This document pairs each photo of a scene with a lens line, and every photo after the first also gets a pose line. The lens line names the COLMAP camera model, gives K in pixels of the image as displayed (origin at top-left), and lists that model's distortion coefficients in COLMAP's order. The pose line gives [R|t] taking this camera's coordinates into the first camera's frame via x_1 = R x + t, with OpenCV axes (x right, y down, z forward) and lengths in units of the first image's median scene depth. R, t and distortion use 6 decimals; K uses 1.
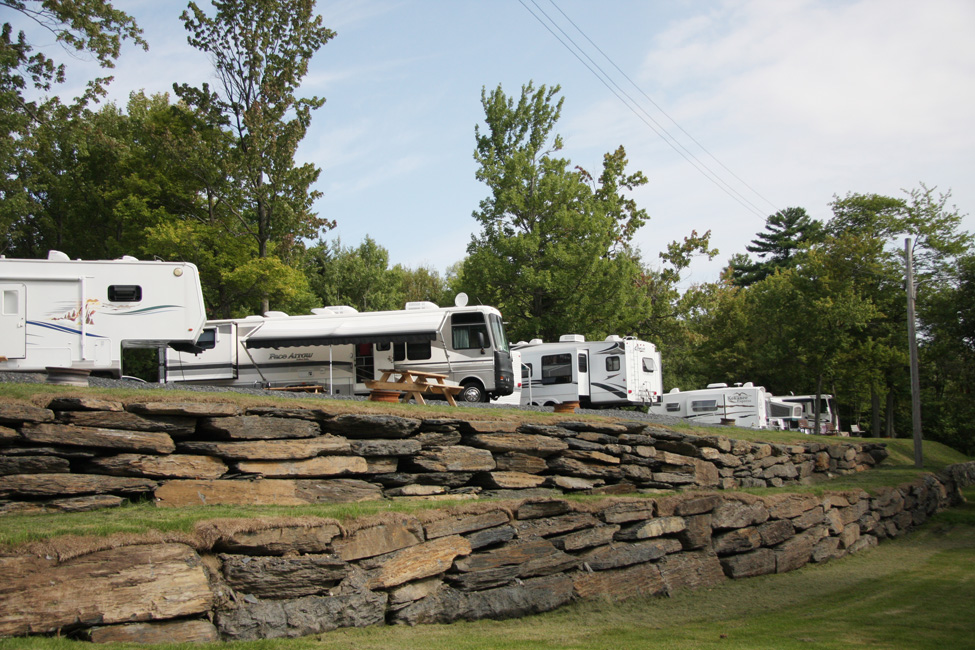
lens RADIAL K [[1162.2, 0, 487.5], [0, 1162.2, 325.0], [0, 0, 1]] dist [0.067015, -0.047279]
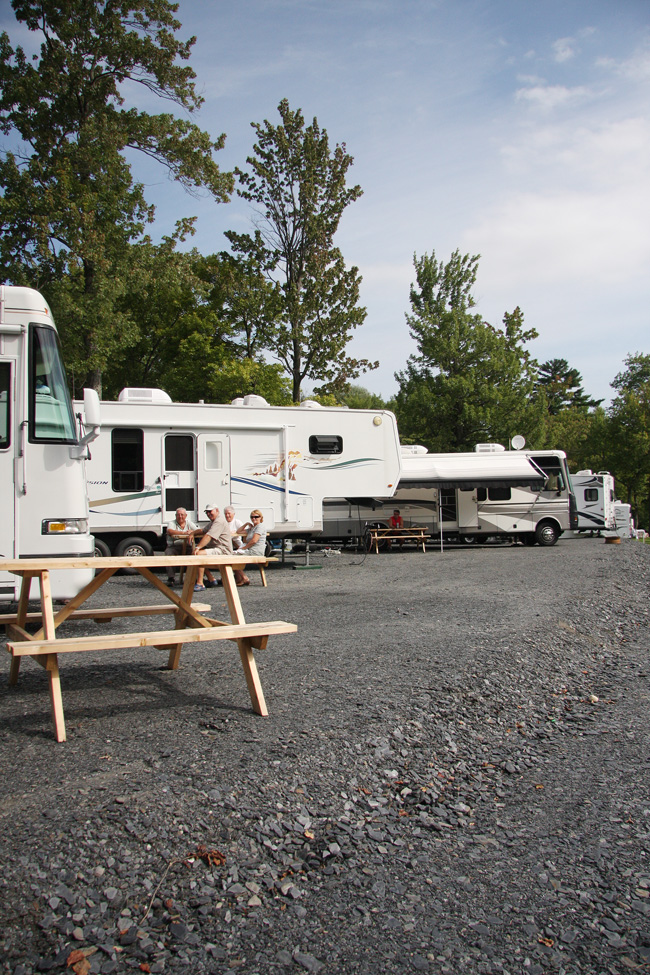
lens RADIAL K [[789.7, 0, 324.9], [0, 789.7, 510.0], [0, 0, 1]] dist [-0.141475, 0.000026]
pose [[0.996415, 0.015066, 0.083242, -0.264287], [-0.023437, 0.994658, 0.100528, -0.027891], [-0.081283, -0.102119, 0.991446, 0.296427]]
